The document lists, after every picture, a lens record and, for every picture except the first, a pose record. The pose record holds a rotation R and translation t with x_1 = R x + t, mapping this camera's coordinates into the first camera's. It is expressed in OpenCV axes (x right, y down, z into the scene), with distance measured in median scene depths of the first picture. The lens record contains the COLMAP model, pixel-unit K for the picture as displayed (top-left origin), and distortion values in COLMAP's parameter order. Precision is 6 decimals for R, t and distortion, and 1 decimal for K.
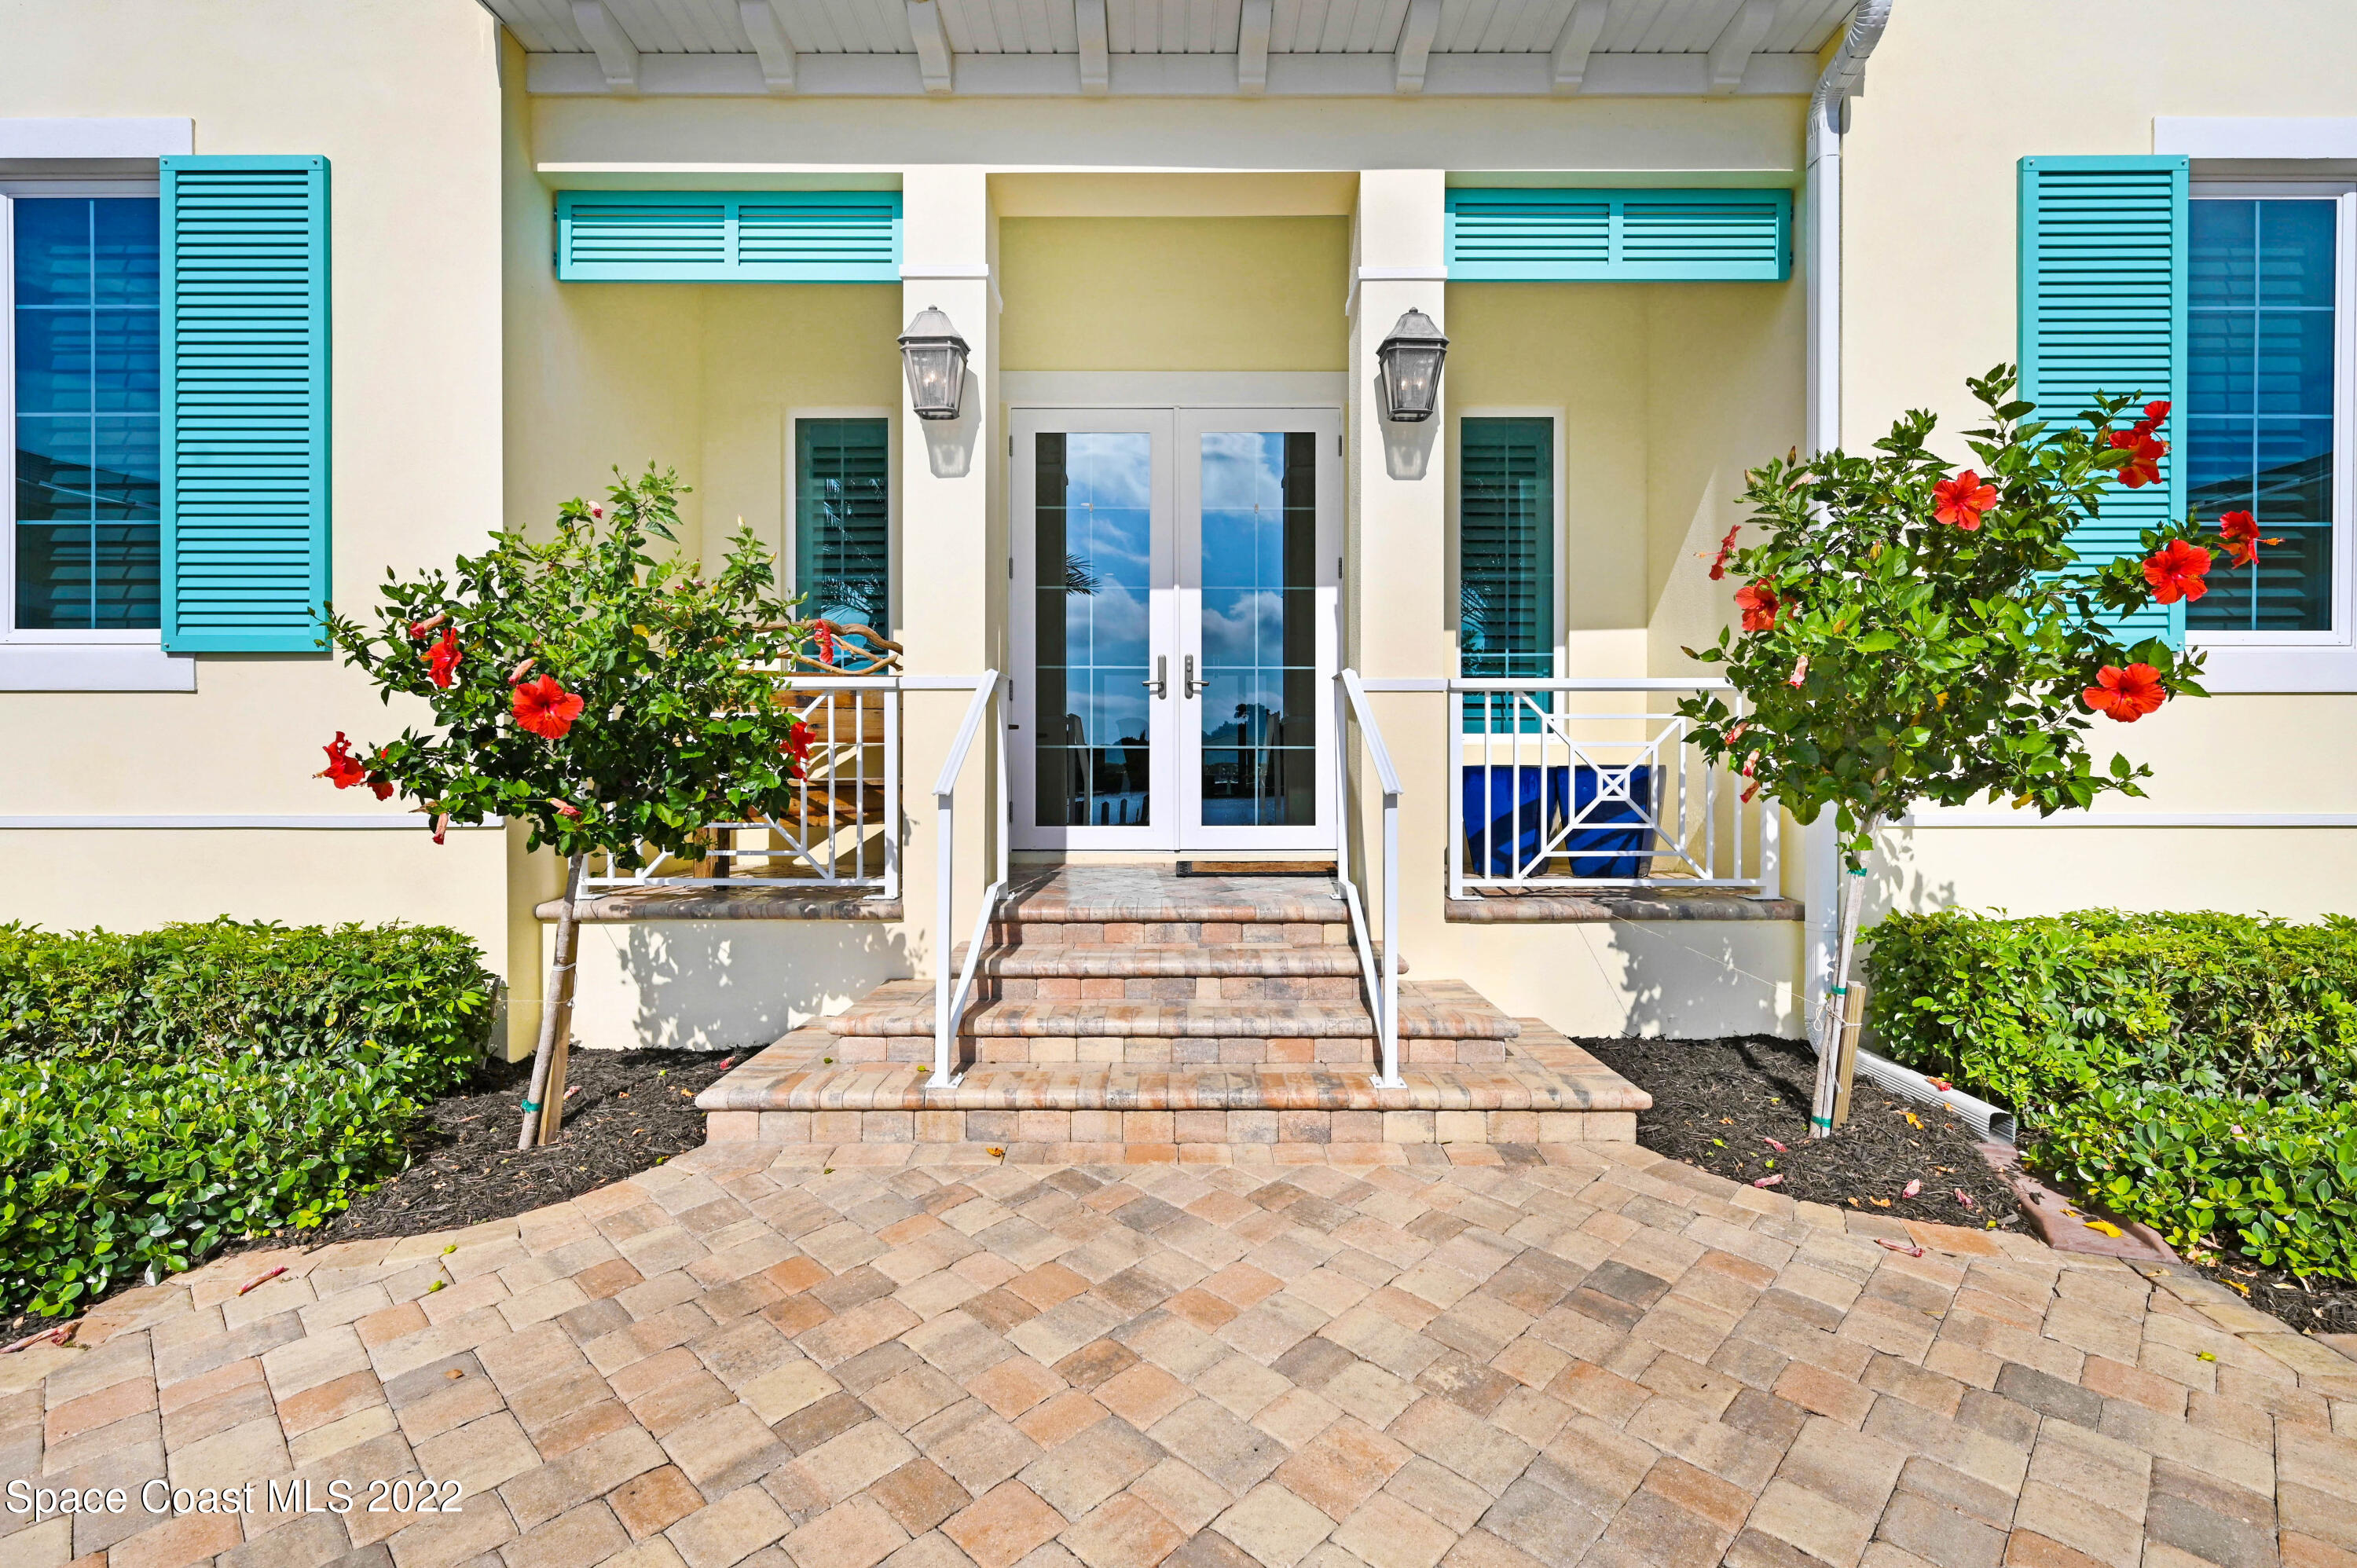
lens RADIAL K [[1072.5, 0, 1176.0], [0, 1072.5, 766.4], [0, 0, 1]] dist [0.001886, 0.001683]
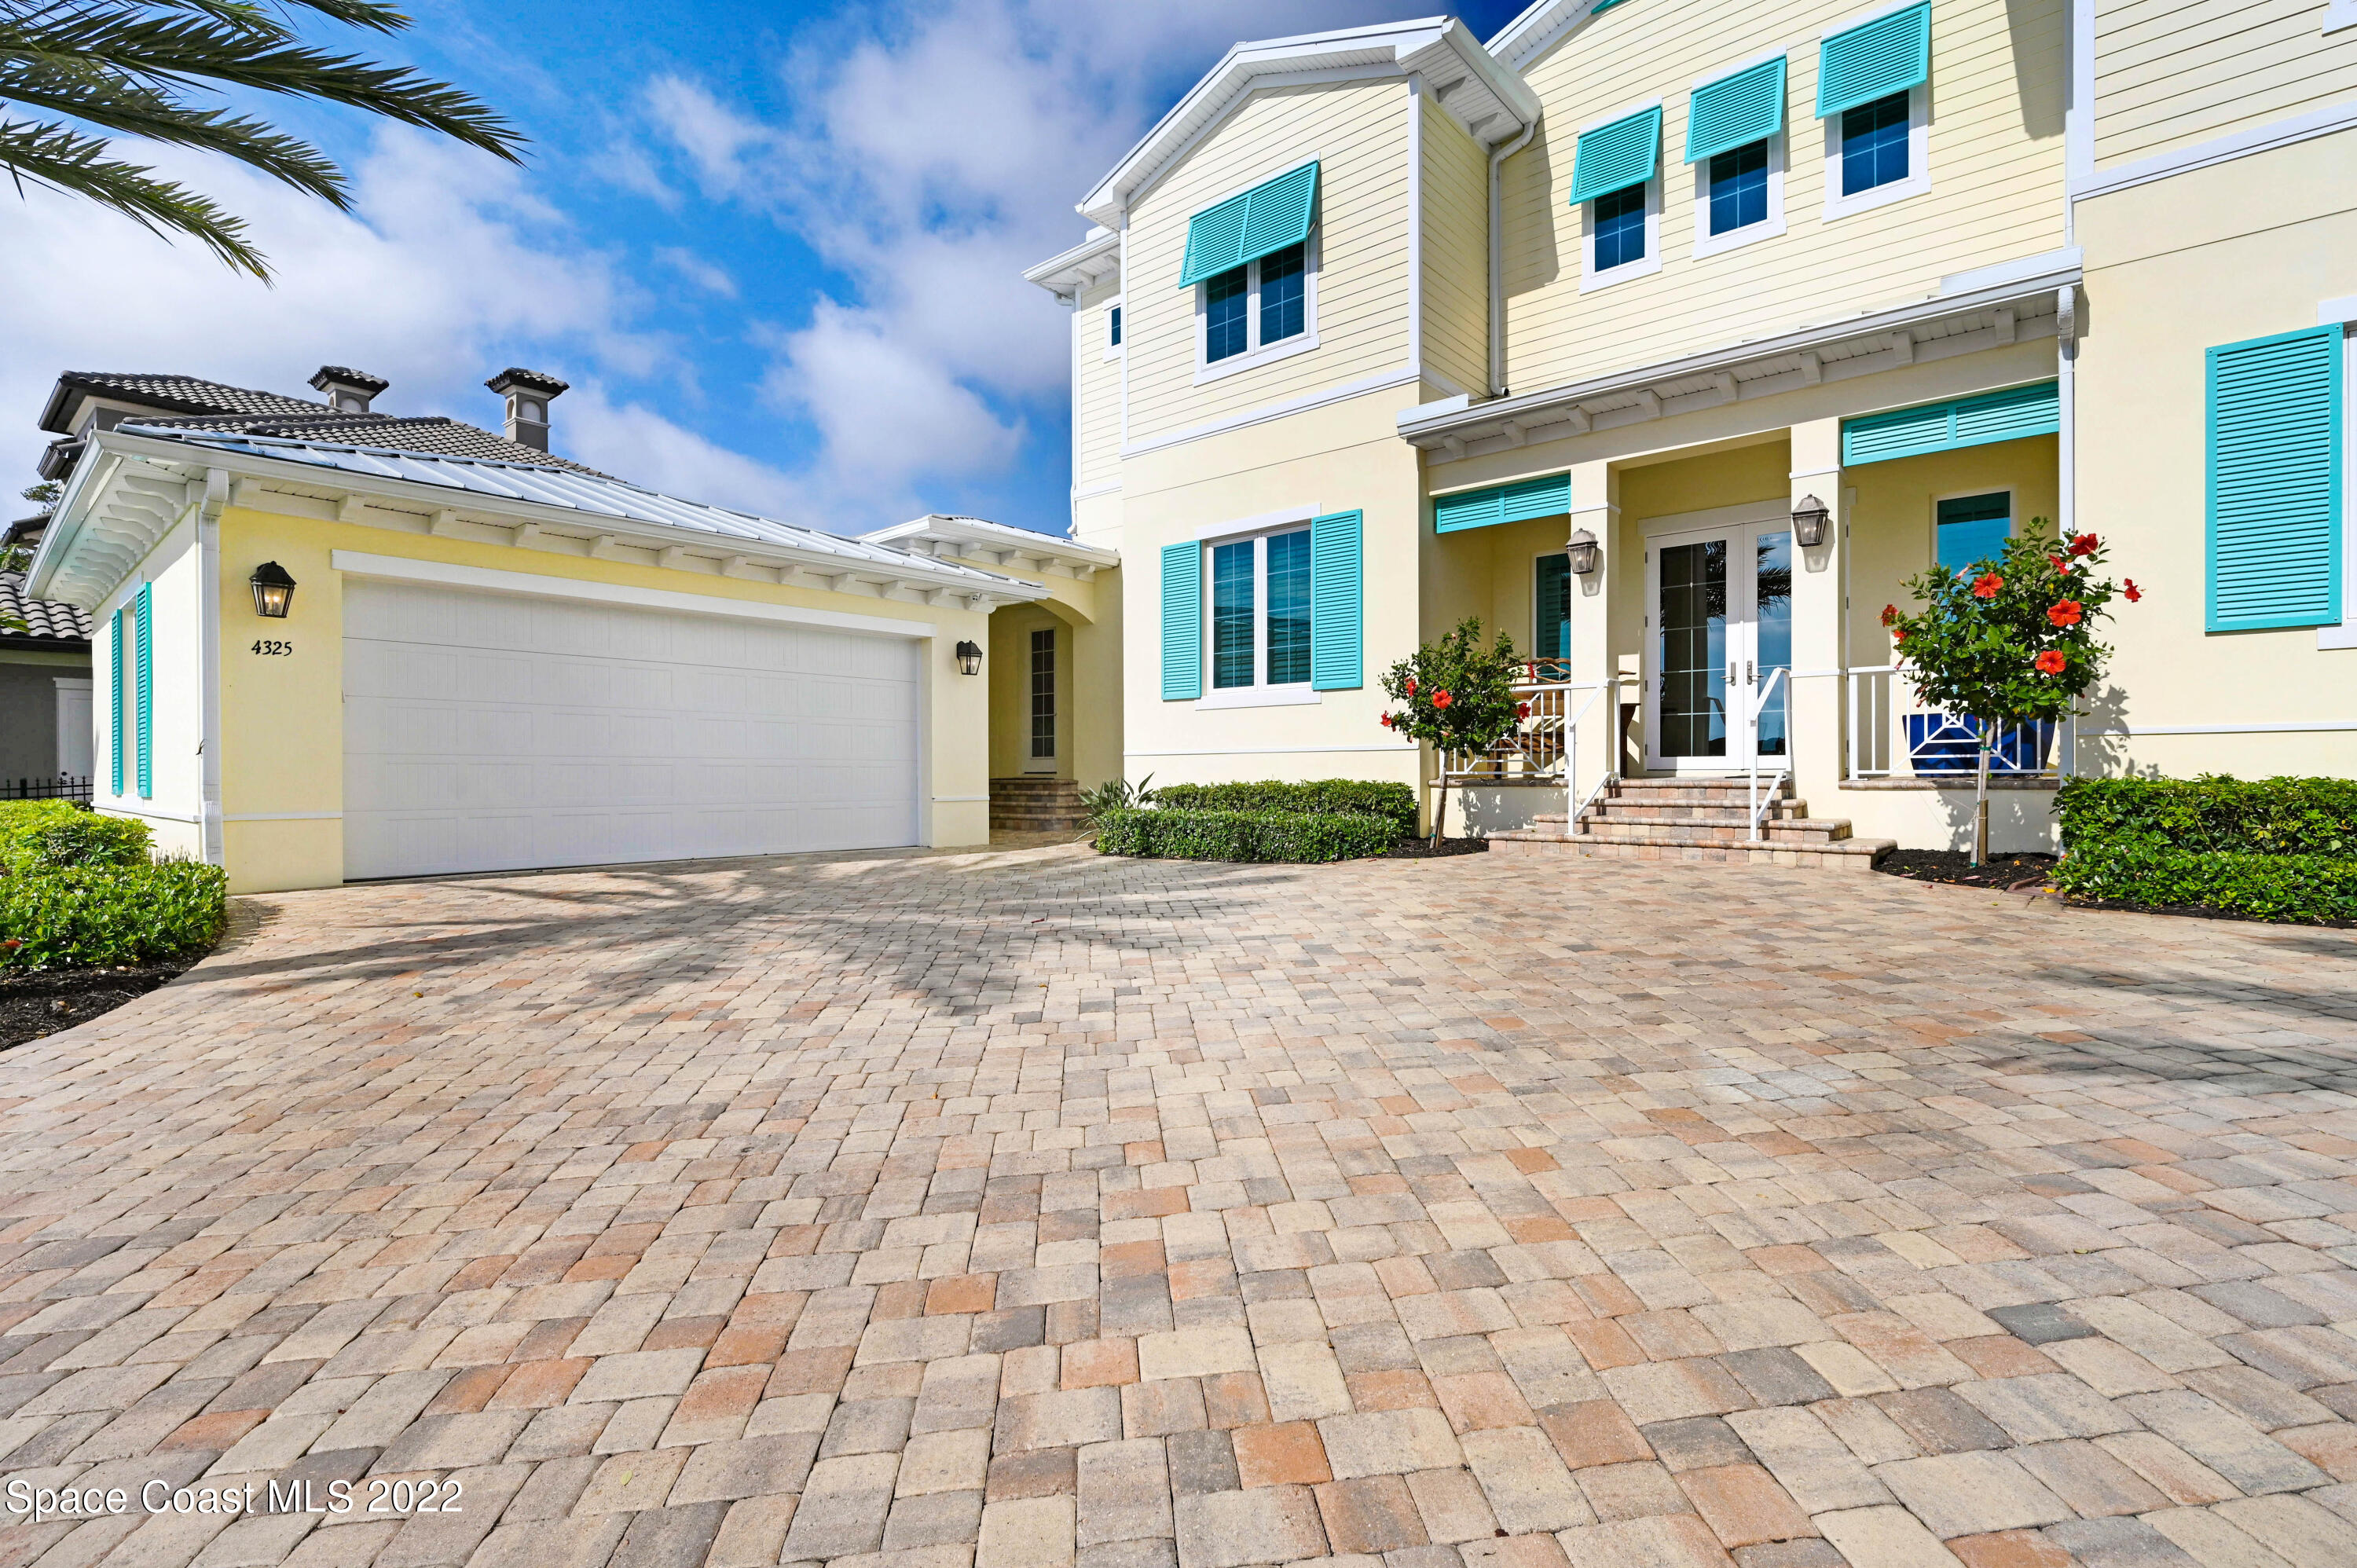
lens RADIAL K [[1072.5, 0, 1166.4], [0, 1072.5, 783.2], [0, 0, 1]] dist [0.001886, 0.001683]
pose [[0.745991, 0.003121, -0.665949, 0.684092], [0.004112, 0.999948, 0.009292, 0.114801], [0.665943, -0.009670, 0.745940, -1.413197]]
